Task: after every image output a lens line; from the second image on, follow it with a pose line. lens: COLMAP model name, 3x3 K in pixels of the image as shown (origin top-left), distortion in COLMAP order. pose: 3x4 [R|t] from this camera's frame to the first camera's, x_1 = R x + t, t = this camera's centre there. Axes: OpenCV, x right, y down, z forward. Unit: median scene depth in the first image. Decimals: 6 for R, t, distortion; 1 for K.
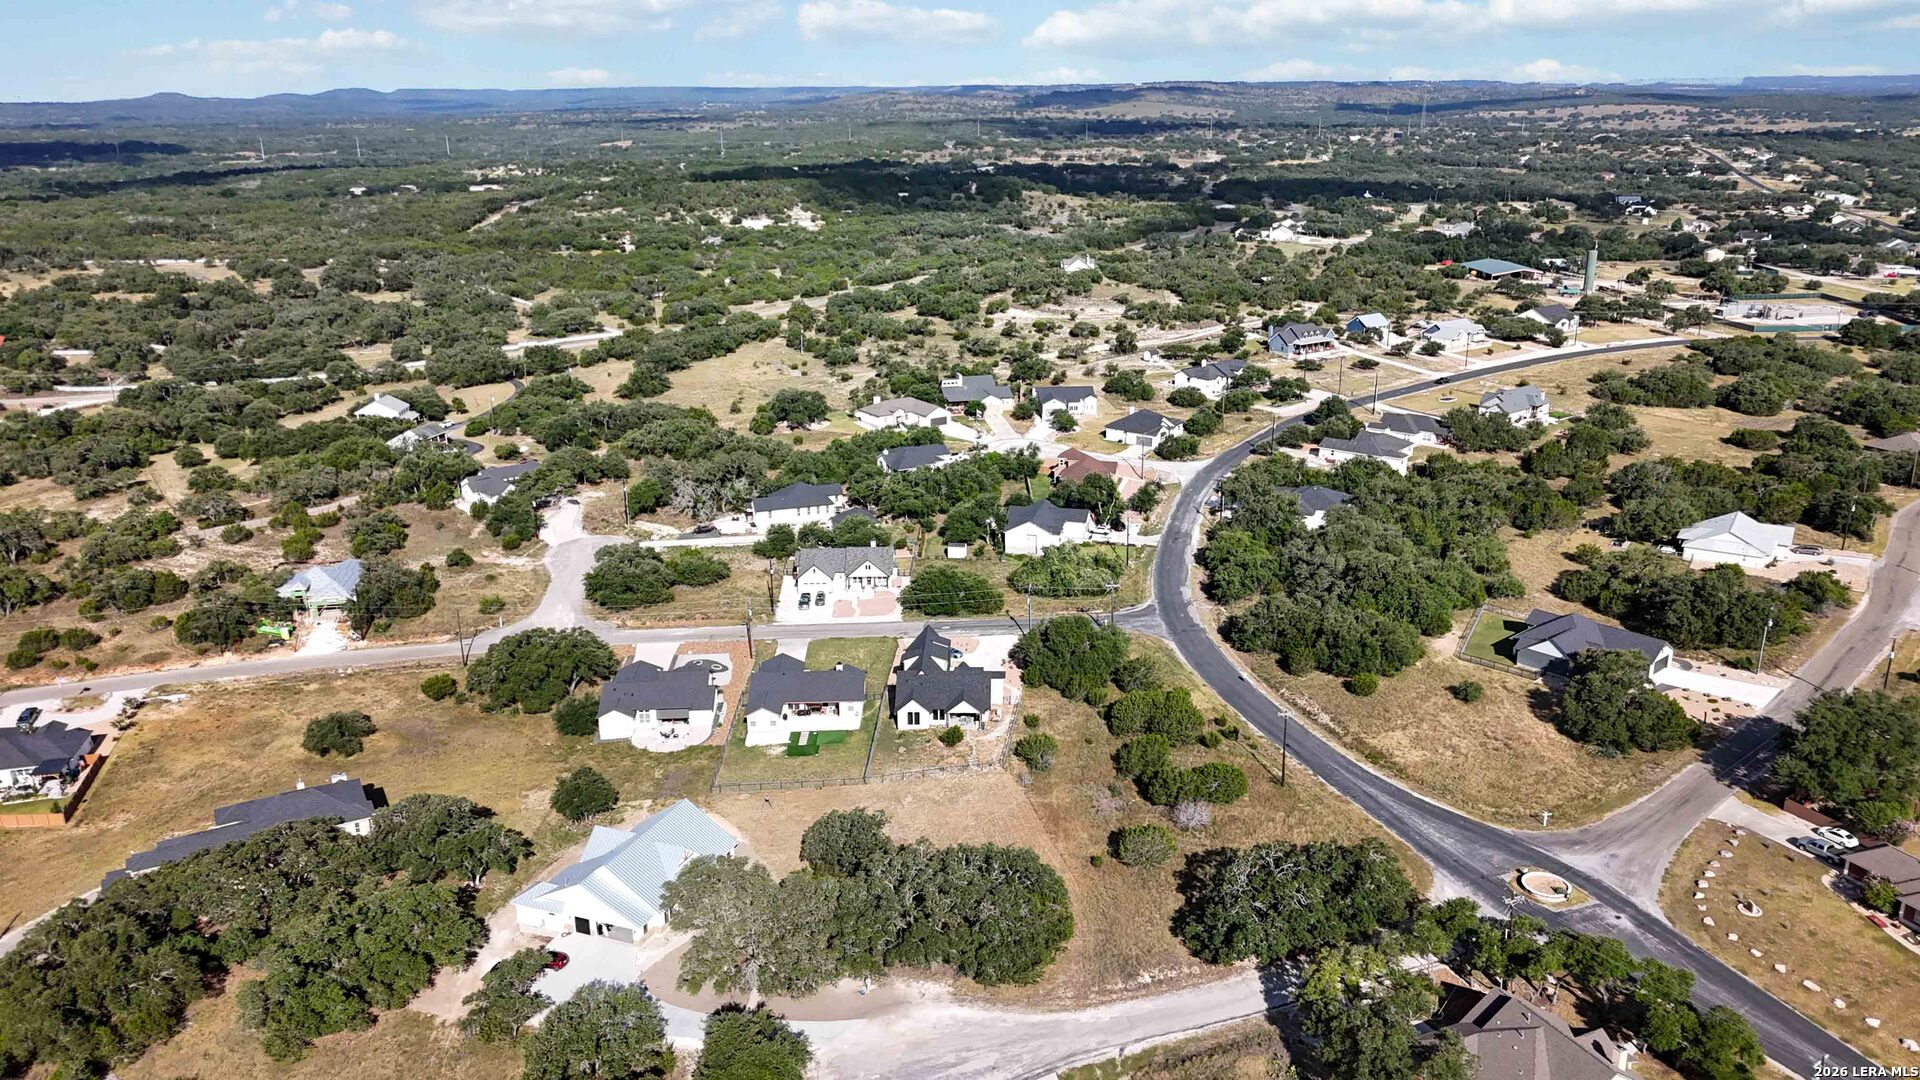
lens RADIAL K [[1413.4, 0, 960.0], [0, 1413.4, 540.0], [0, 0, 1]] dist [0.074347, -0.077277]
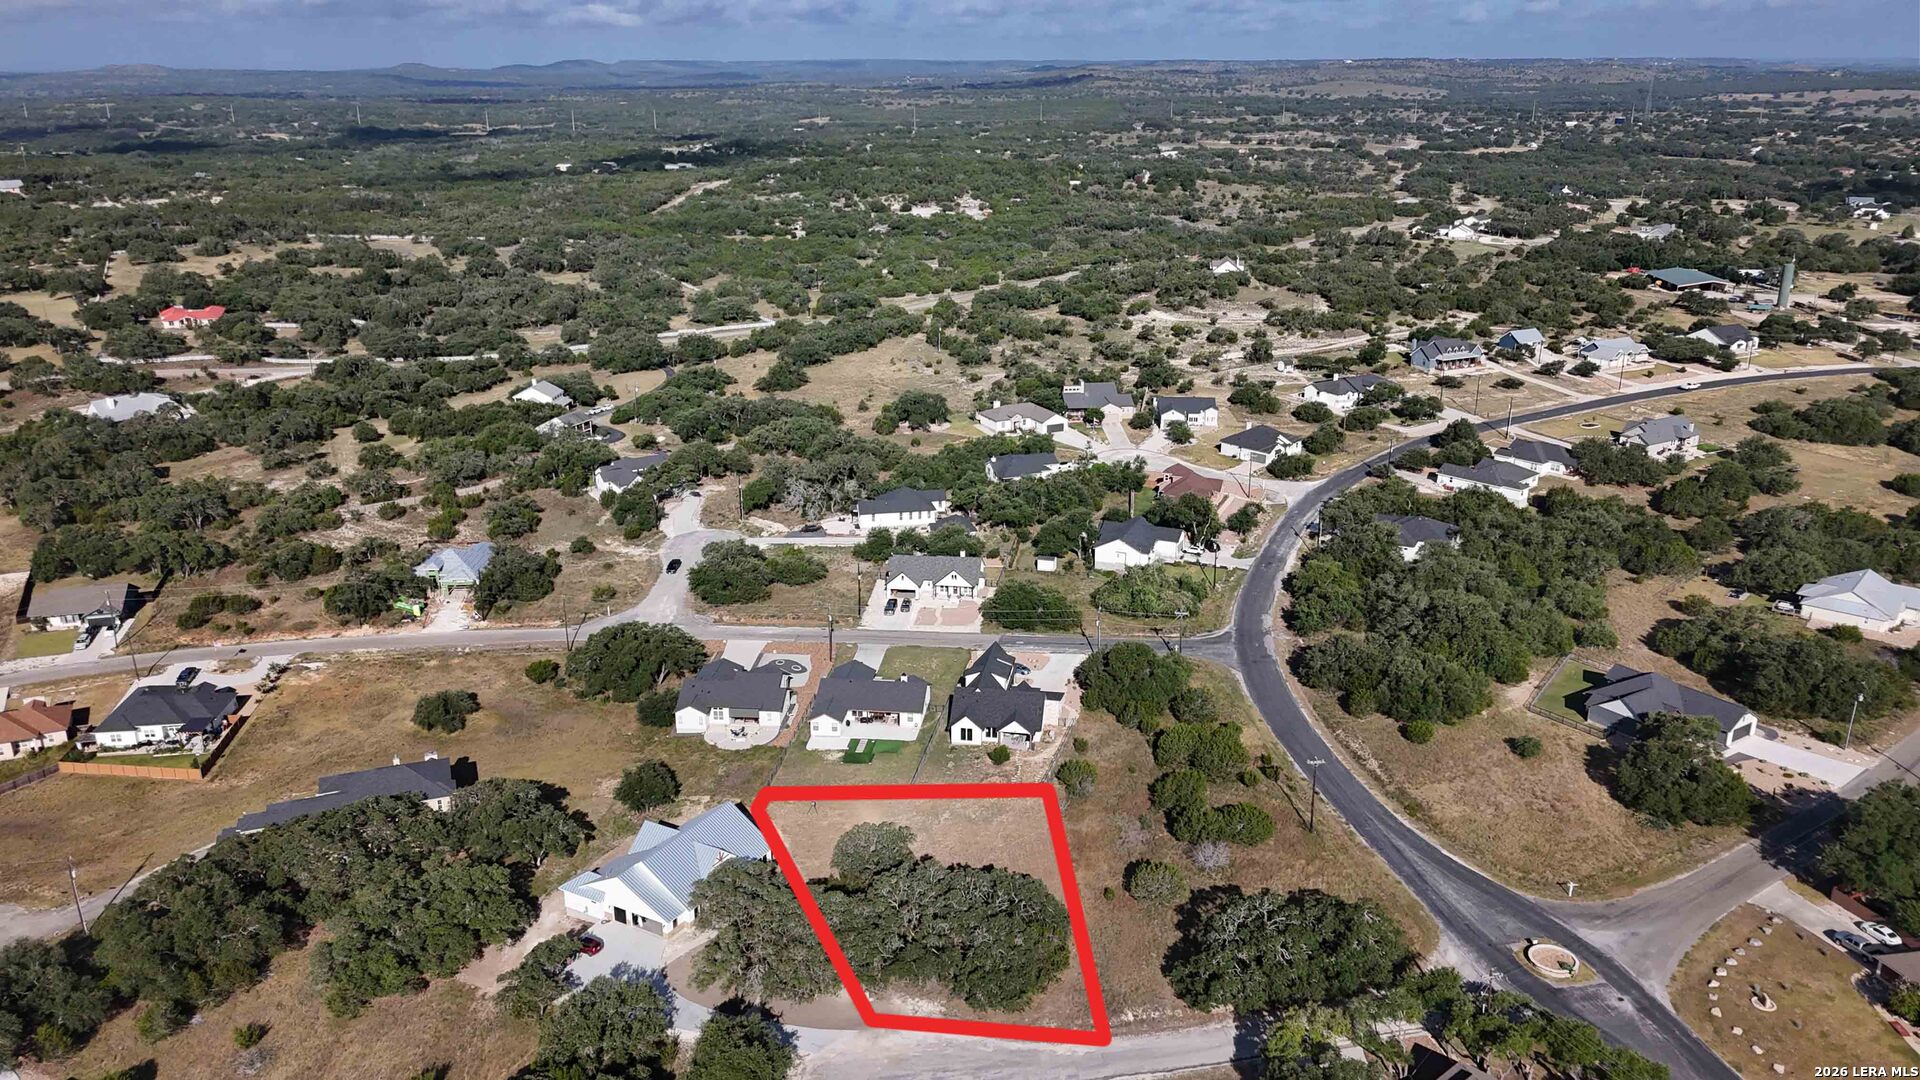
lens RADIAL K [[1413.4, 0, 960.0], [0, 1413.4, 540.0], [0, 0, 1]] dist [0.074347, -0.077277]
pose [[0.990347, 0.051445, -0.128708, 0.063542], [-0.049180, 0.998575, 0.020717, -0.026457], [0.129591, -0.014188, 0.991466, -0.016965]]
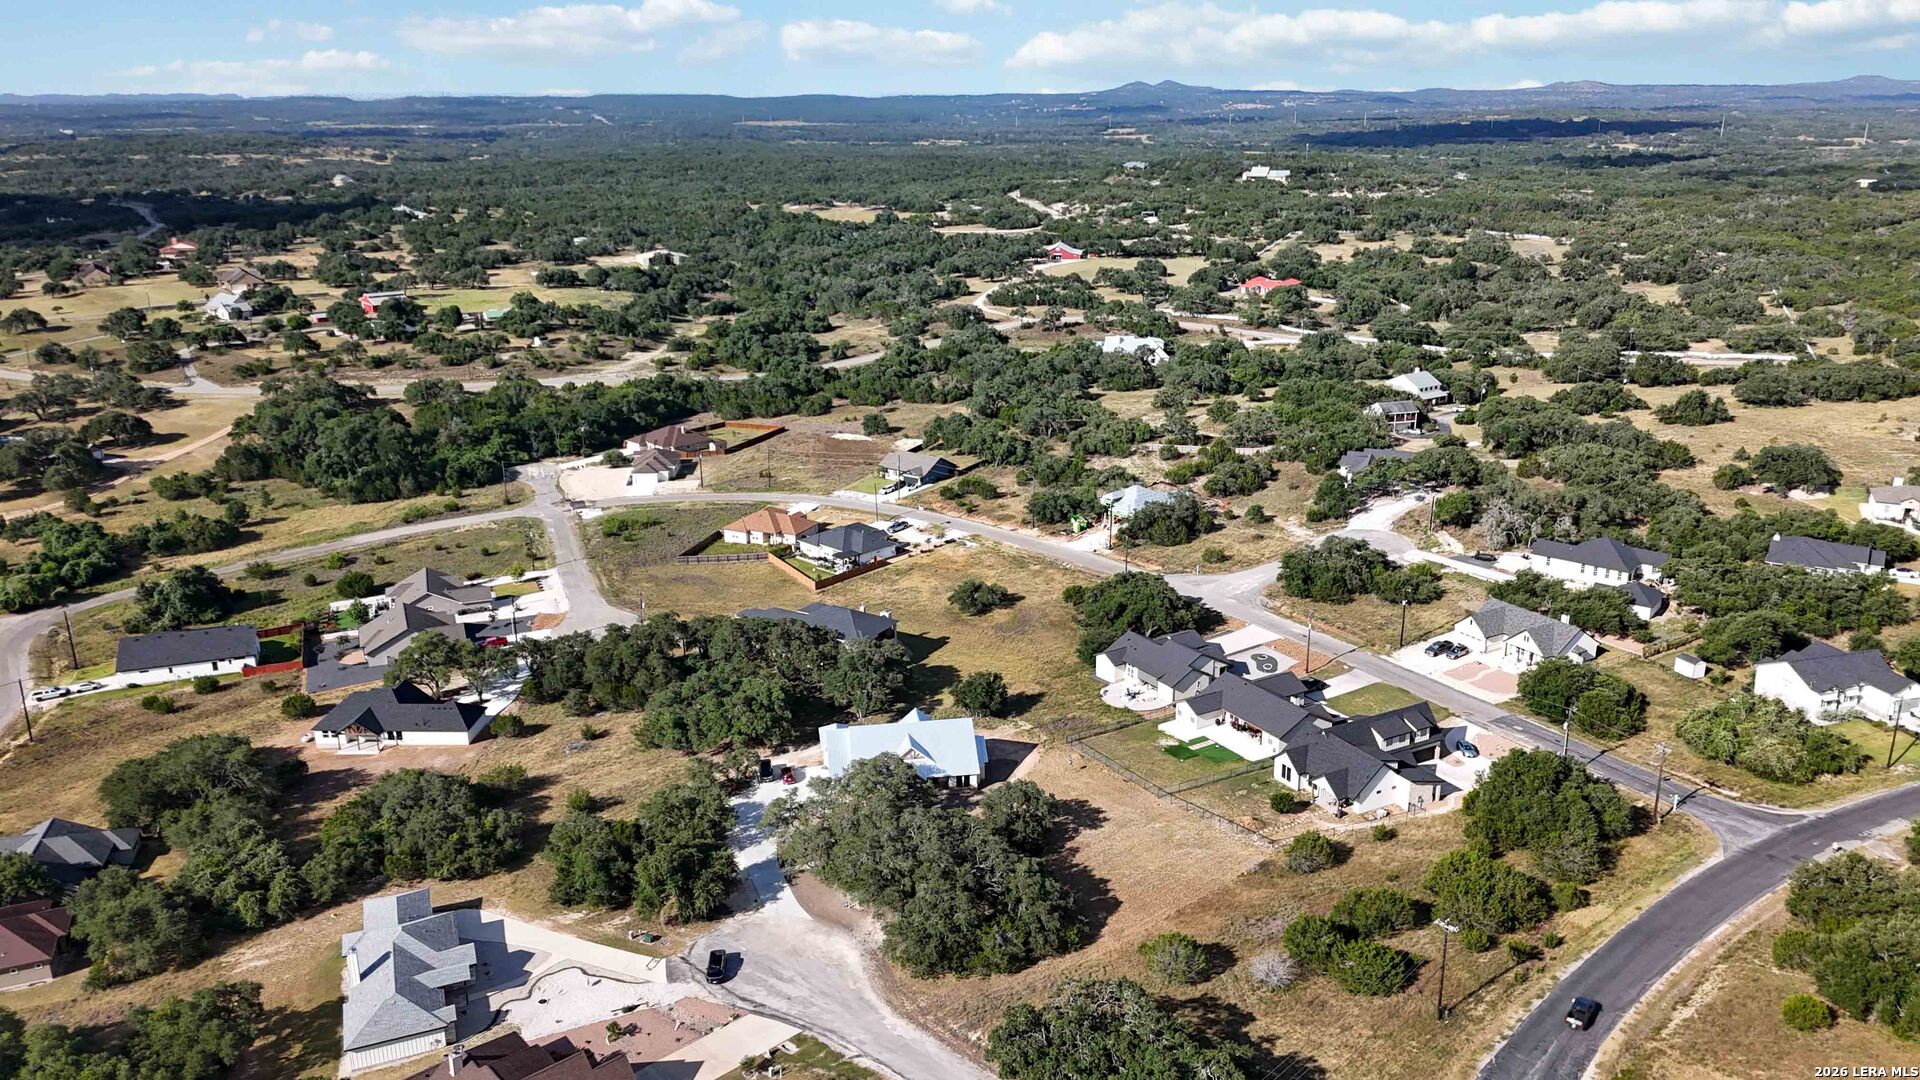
lens RADIAL K [[1413.4, 0, 960.0], [0, 1413.4, 540.0], [0, 0, 1]] dist [0.074347, -0.077277]
pose [[0.502262, 0.268138, -0.822092, 0.410435], [-0.258402, 0.953808, 0.153227, -0.072851], [0.825204, 0.135470, 0.548349, 0.221434]]
